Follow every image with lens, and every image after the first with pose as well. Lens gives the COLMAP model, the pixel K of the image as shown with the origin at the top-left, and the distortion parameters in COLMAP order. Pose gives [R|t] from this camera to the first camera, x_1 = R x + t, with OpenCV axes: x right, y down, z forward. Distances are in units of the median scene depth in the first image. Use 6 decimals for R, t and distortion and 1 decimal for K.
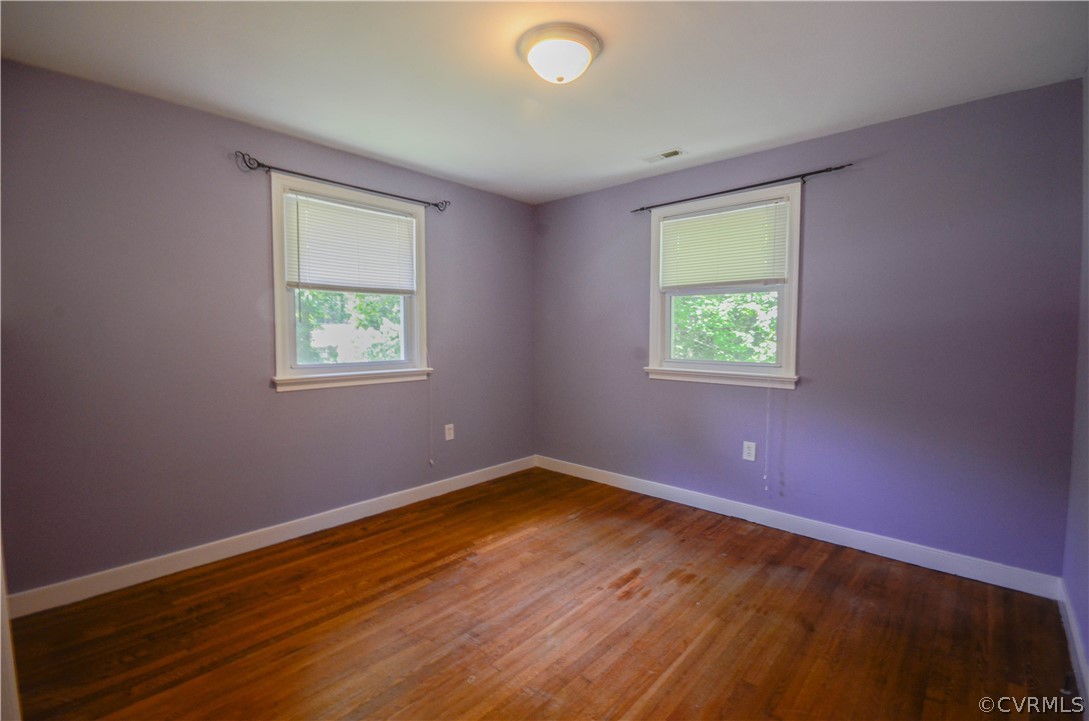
lens RADIAL K [[479.2, 0, 544.5], [0, 479.2, 360.5], [0, 0, 1]] dist [0.007153, -0.009372]
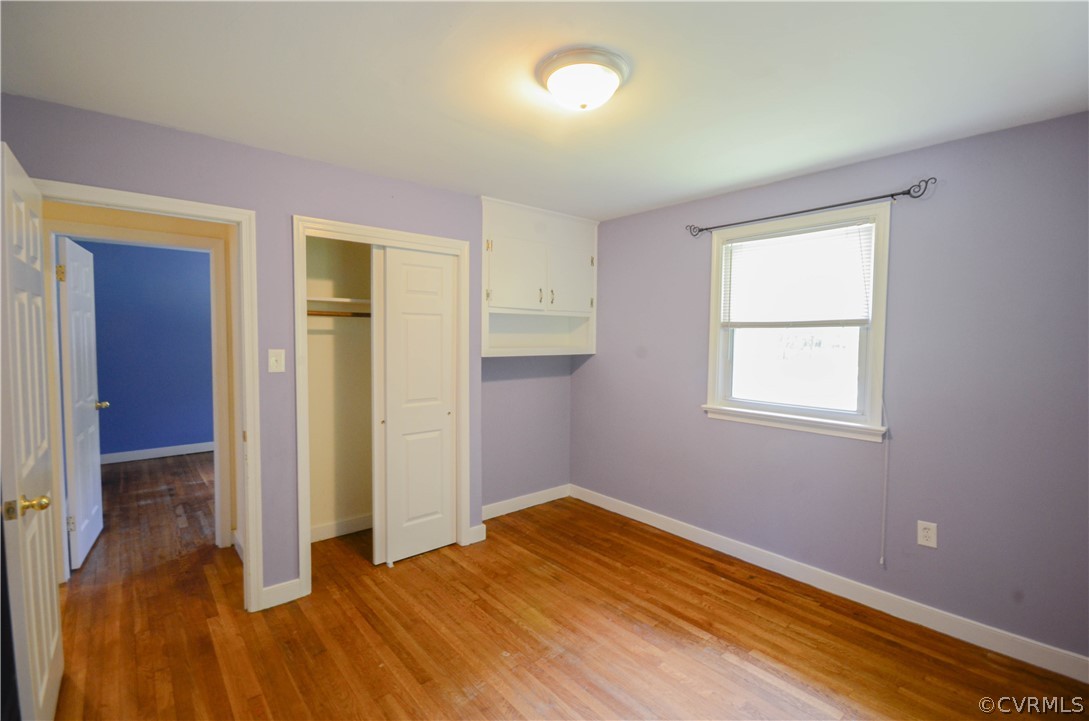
lens RADIAL K [[479.2, 0, 544.5], [0, 479.2, 360.5], [0, 0, 1]] dist [0.007153, -0.009372]
pose [[-0.111538, 0.049073, -0.992548, 0.634311], [-0.064290, 0.996331, 0.056484, -0.112110], [0.991678, 0.070111, -0.107974, 0.711134]]
